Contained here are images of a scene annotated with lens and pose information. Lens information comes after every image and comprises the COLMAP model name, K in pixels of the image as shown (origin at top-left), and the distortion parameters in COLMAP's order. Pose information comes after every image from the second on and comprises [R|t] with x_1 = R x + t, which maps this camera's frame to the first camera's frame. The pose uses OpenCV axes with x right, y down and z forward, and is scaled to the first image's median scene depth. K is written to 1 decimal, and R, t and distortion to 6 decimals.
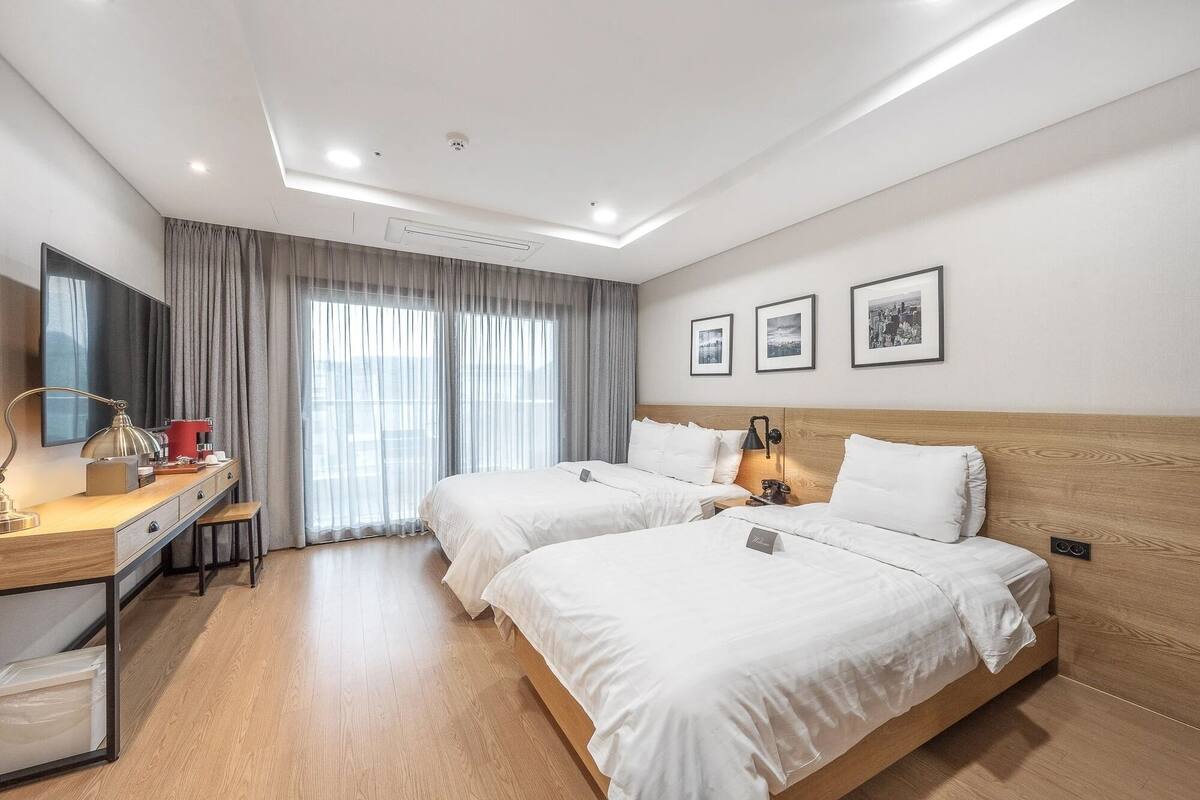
lens RADIAL K [[460.1, 0, 598.0], [0, 460.1, 409.9], [0, 0, 1]] dist [0.001554, 0.000220]
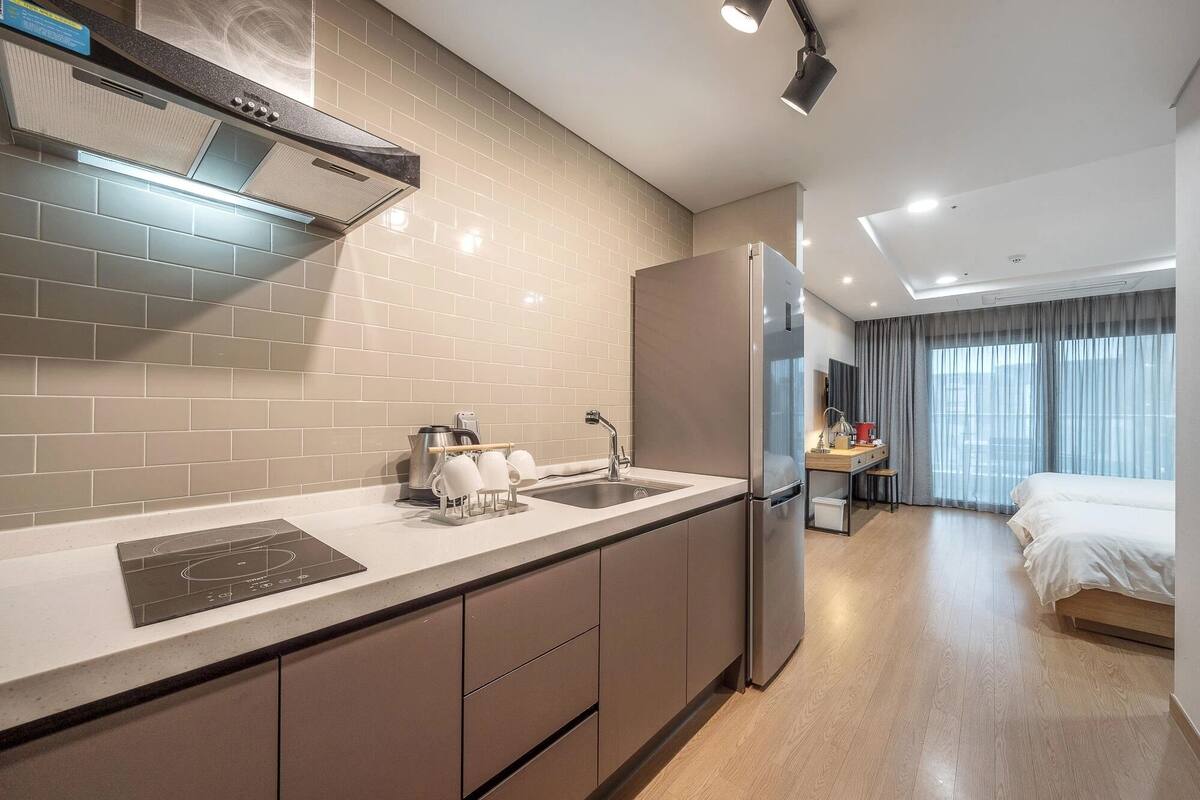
lens RADIAL K [[460.1, 0, 598.0], [0, 460.1, 409.9], [0, 0, 1]] dist [0.001554, 0.000220]
pose [[0.353102, 0.000048, -0.935585, 0.452901], [-0.025816, 0.999620, -0.009692, 0.012738], [0.935229, 0.027576, 0.352969, -0.624655]]
